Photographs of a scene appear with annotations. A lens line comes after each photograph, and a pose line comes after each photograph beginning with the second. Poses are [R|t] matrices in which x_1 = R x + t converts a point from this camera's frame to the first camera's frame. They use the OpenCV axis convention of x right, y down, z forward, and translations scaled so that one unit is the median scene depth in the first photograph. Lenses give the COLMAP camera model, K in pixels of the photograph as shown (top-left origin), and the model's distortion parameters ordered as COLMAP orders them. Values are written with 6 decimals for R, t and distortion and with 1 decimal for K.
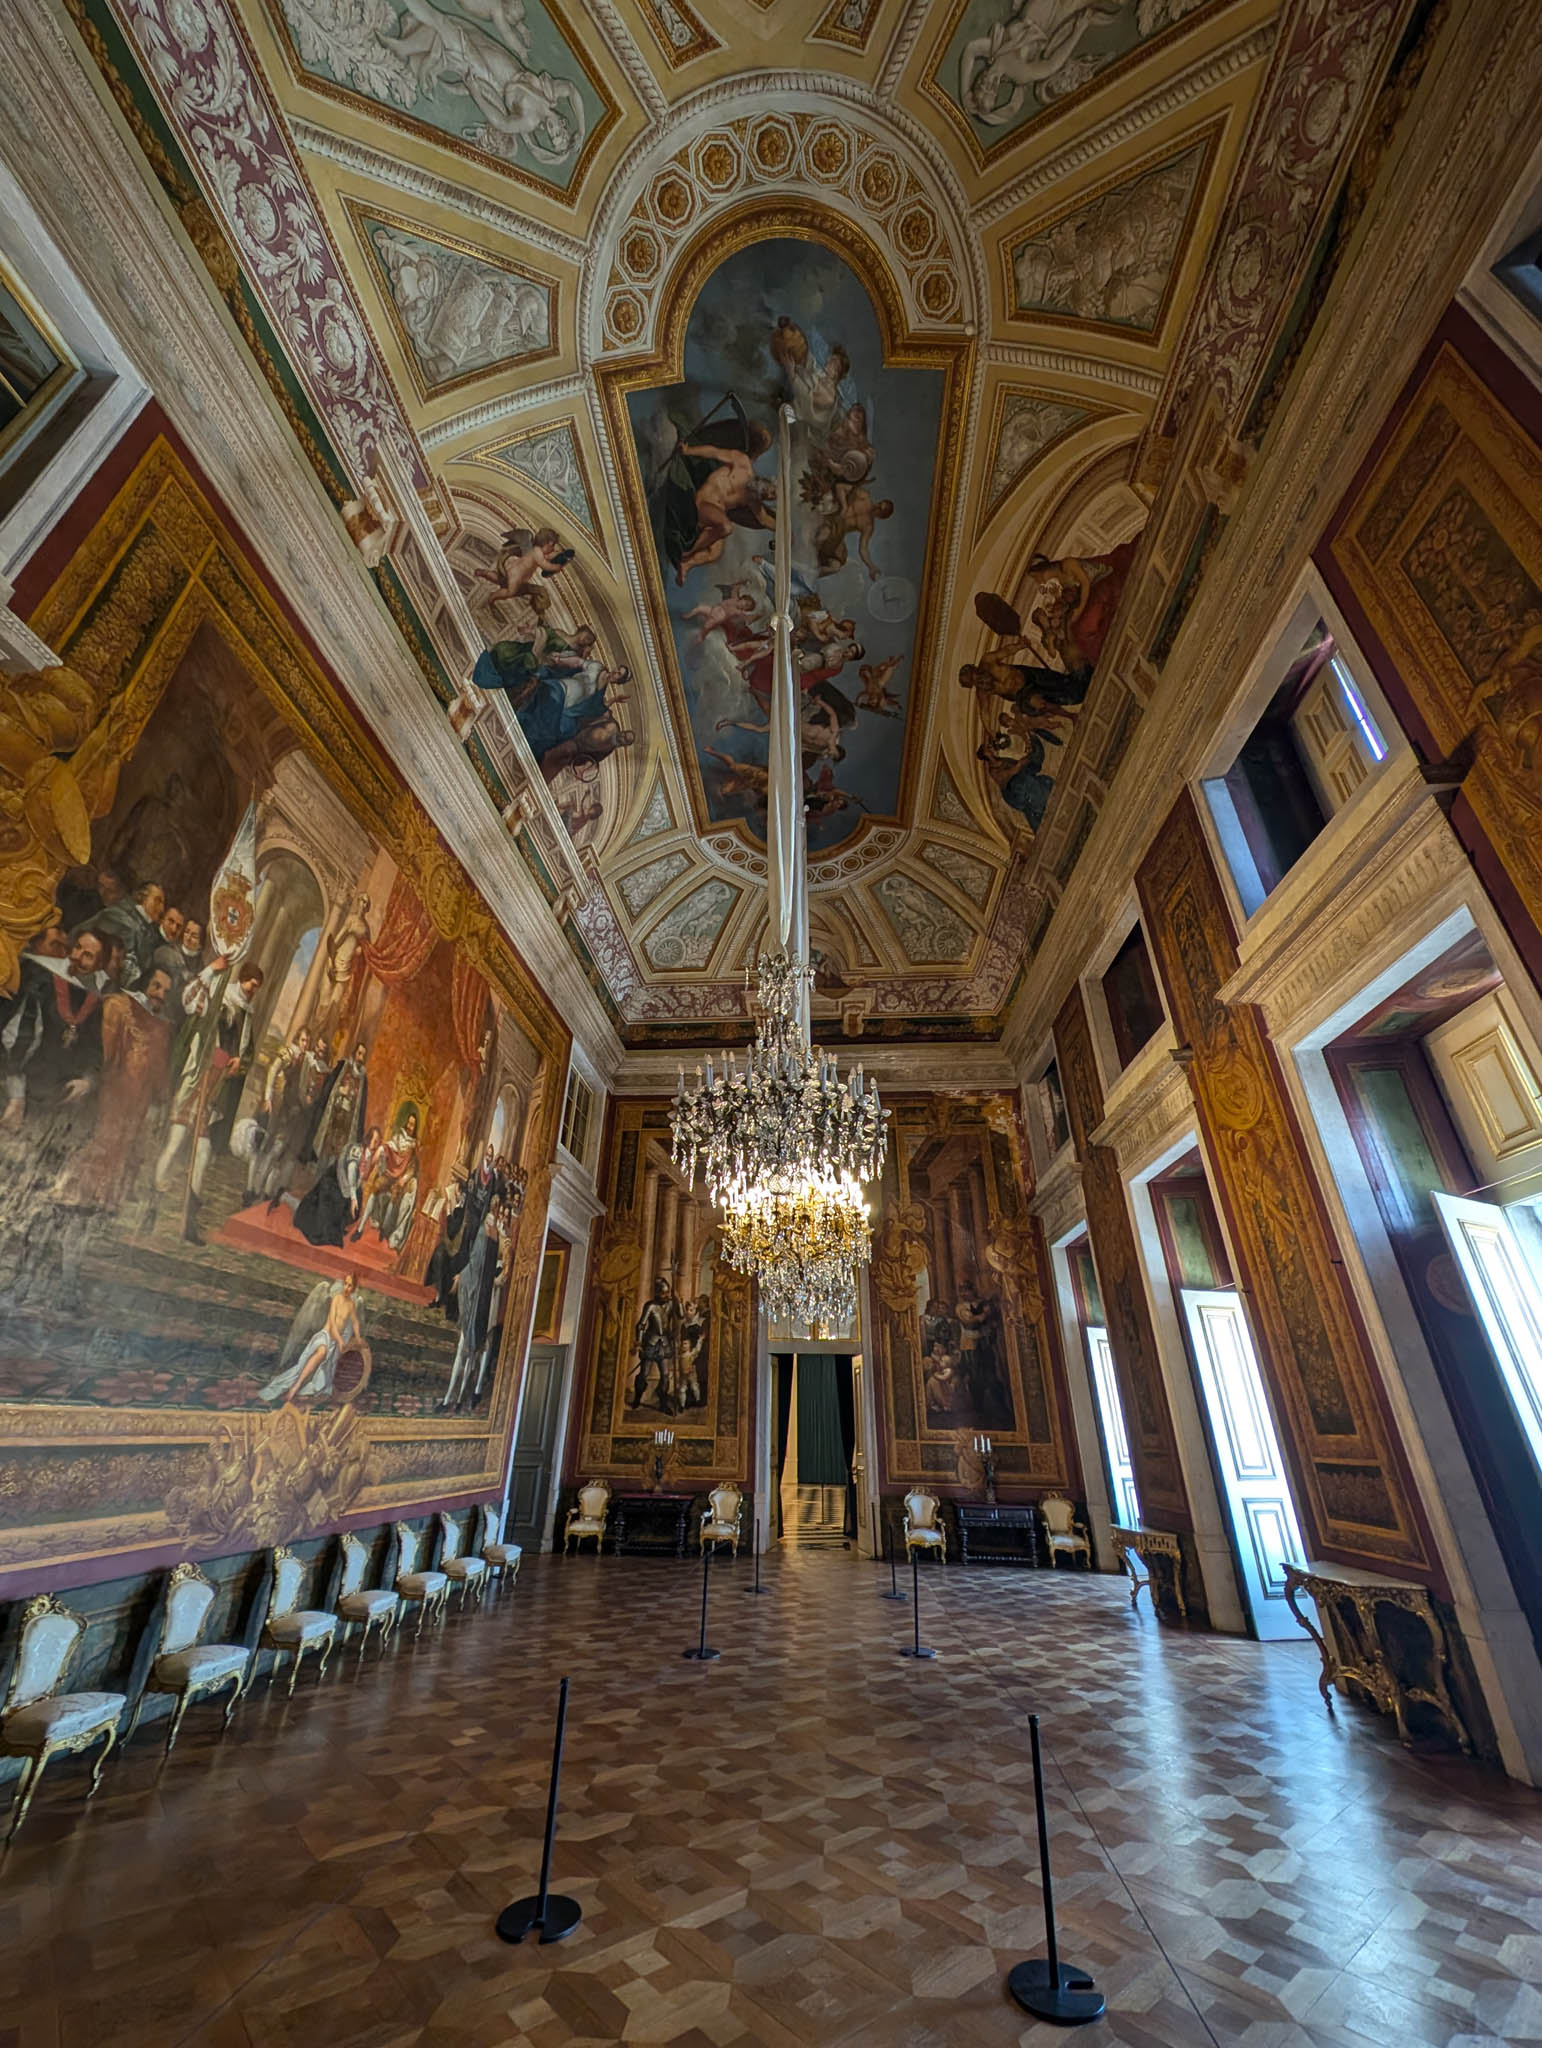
lens RADIAL K [[791.3, 0, 774.8], [0, 791.3, 1017.3], [0, 0, 1]] dist [0.000434, -0.002489]
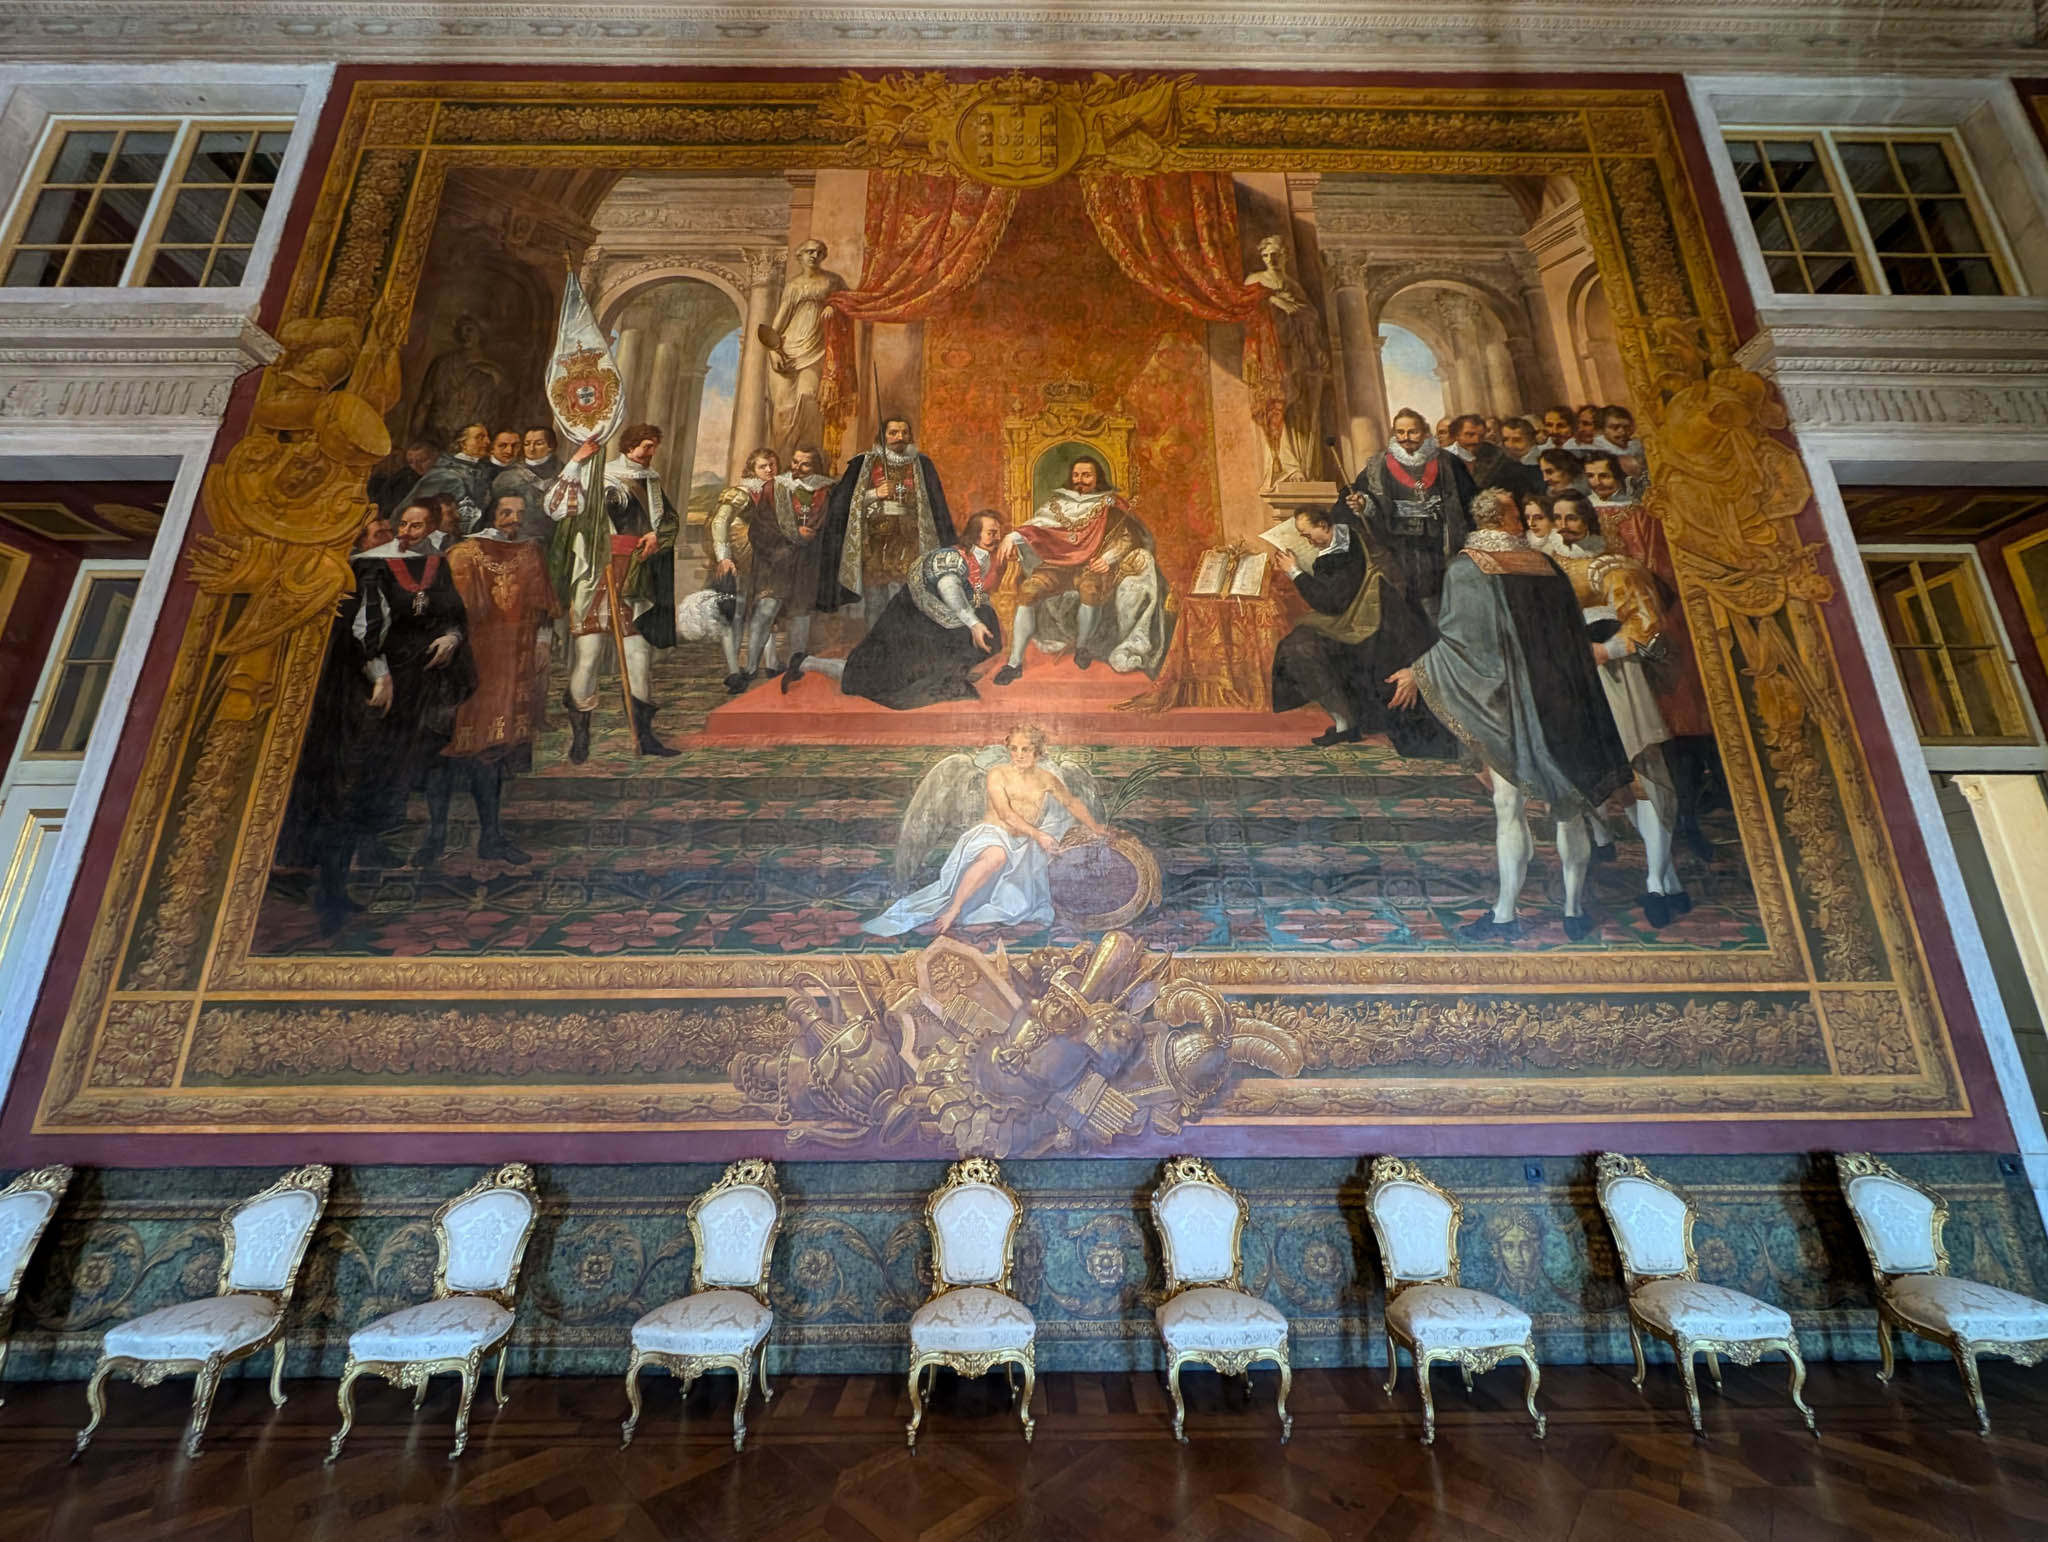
lens RADIAL K [[791.3, 0, 1027.0], [0, 791.3, 769.0], [0, 0, 1]] dist [0.000434, -0.002489]
pose [[0.088506, -0.271929, -0.958239, 0.020624], [0.469680, 0.859745, -0.200597, 0.520883], [0.878389, -0.432311, 0.203812, 0.973175]]
